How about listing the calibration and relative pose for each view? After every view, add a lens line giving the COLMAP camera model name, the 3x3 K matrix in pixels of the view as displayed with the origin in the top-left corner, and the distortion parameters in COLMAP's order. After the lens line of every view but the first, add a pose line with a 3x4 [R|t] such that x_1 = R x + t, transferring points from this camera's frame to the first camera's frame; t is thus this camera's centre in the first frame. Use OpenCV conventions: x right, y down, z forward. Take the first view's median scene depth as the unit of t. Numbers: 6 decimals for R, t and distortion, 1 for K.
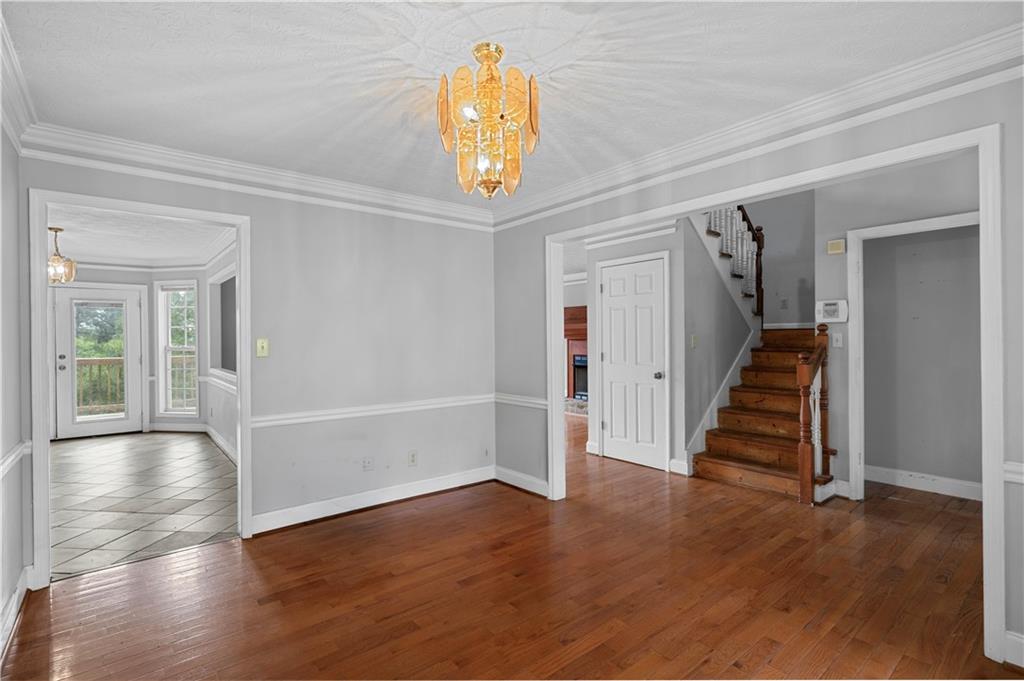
lens RADIAL K [[483.5, 0, 512.0], [0, 483.5, 340.5], [0, 0, 1]] dist [0.001403, 0.000272]
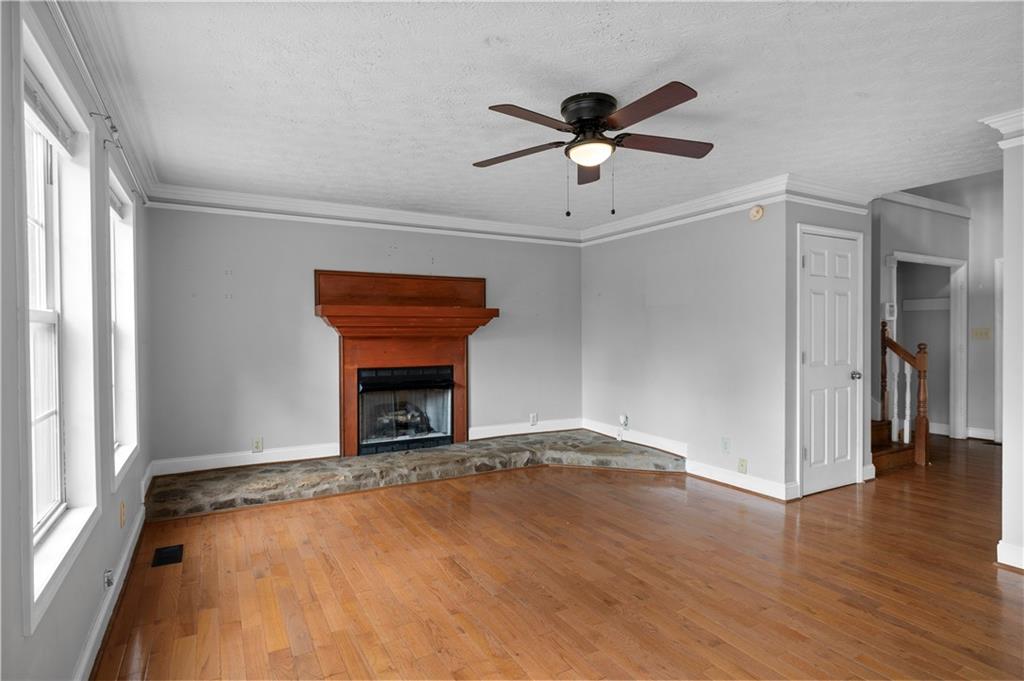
lens RADIAL K [[545.3, 0, 512.0], [0, 545.3, 340.5], [0, 0, 1]] dist [-0.002228, 0.000436]
pose [[0.163252, -0.008613, 0.986547, -0.765684], [0.006738, 0.999948, 0.007615, -0.001123], [-0.986561, 0.005404, 0.163301, 1.462764]]
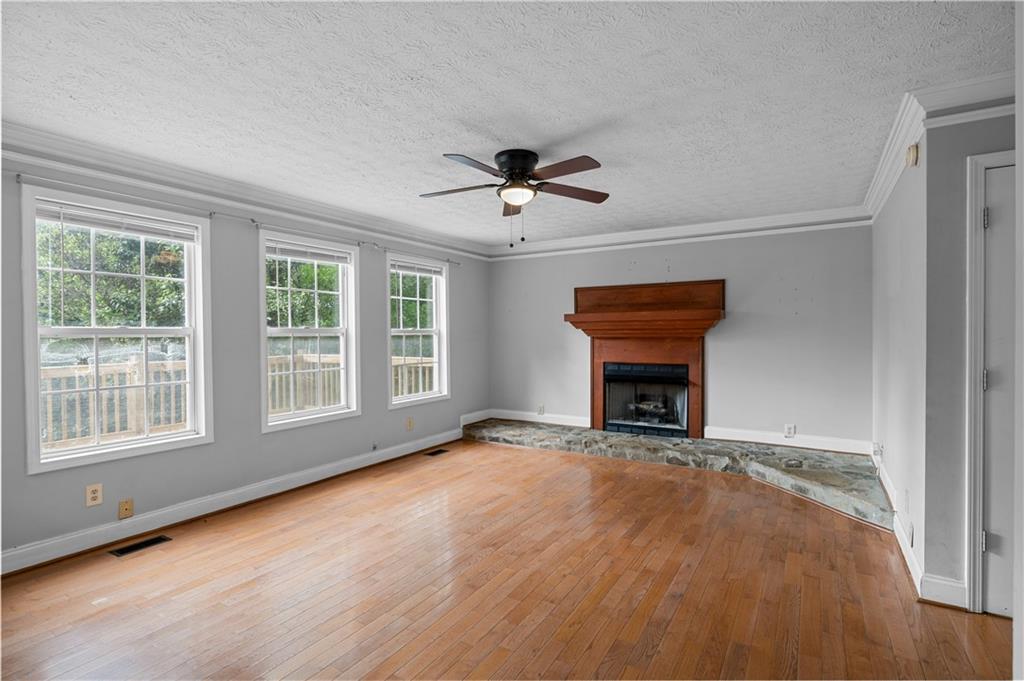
lens RADIAL K [[515.1, 0, 512.0], [0, 515.1, 340.5], [0, 0, 1]] dist [0.001687, 0.000401]
pose [[0.944344, -0.005337, 0.328916, -0.396088], [0.002364, 0.999953, 0.009440, -0.006789], [-0.328951, -0.008137, 0.944312, 0.793087]]
